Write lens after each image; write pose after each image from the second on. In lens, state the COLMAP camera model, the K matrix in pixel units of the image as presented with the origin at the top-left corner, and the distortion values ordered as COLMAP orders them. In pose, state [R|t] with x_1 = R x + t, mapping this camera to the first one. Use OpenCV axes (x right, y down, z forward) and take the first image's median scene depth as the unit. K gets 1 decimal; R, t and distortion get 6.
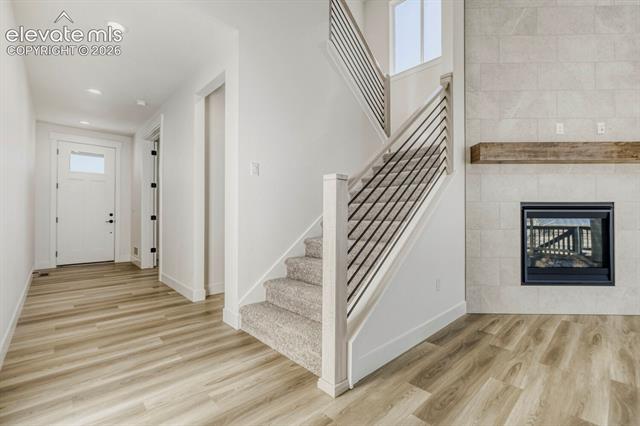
lens RADIAL K [[284.4, 0, 320.0], [0, 284.4, 213.0], [0, 0, 1]] dist [0.004063, 0.001092]
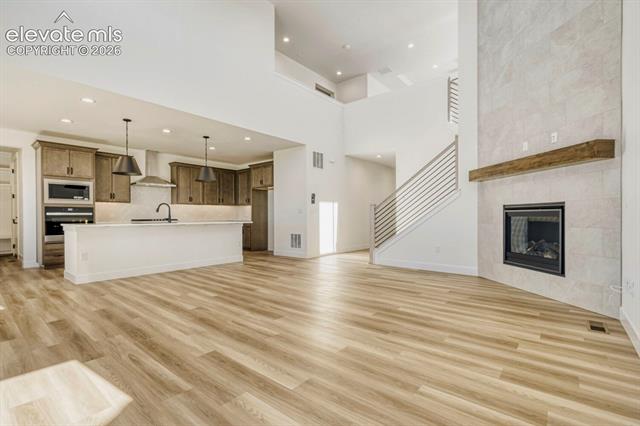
lens RADIAL K [[284.4, 0, 320.0], [0, 284.4, 213.0], [0, 0, 1]] dist [0.004063, 0.001092]
pose [[0.141572, -0.010295, -0.989874, 2.020458], [0.021046, 0.999751, -0.007387, -0.007327], [0.989704, -0.019787, 0.141754, -0.100563]]
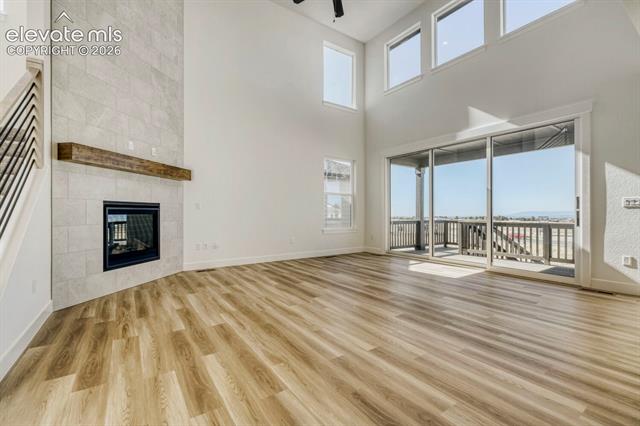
lens RADIAL K [[284.4, 0, 320.0], [0, 284.4, 213.0], [0, 0, 1]] dist [0.004063, 0.001092]
pose [[0.153670, -0.002750, 0.988118, -0.321184], [-0.007863, 0.999961, 0.004006, 0.000390], [-0.988091, -0.008385, 0.153642, -0.057627]]
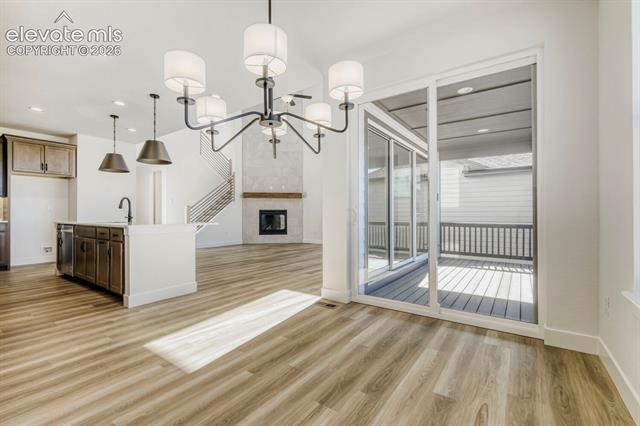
lens RADIAL K [[284.4, 0, 320.0], [0, 284.4, 213.0], [0, 0, 1]] dist [0.004063, 0.001092]
pose [[0.979978, -0.003785, 0.199069, 0.753932], [0.001058, 0.999904, 0.013806, -0.047197], [-0.199102, -0.013319, 0.979888, -2.419255]]
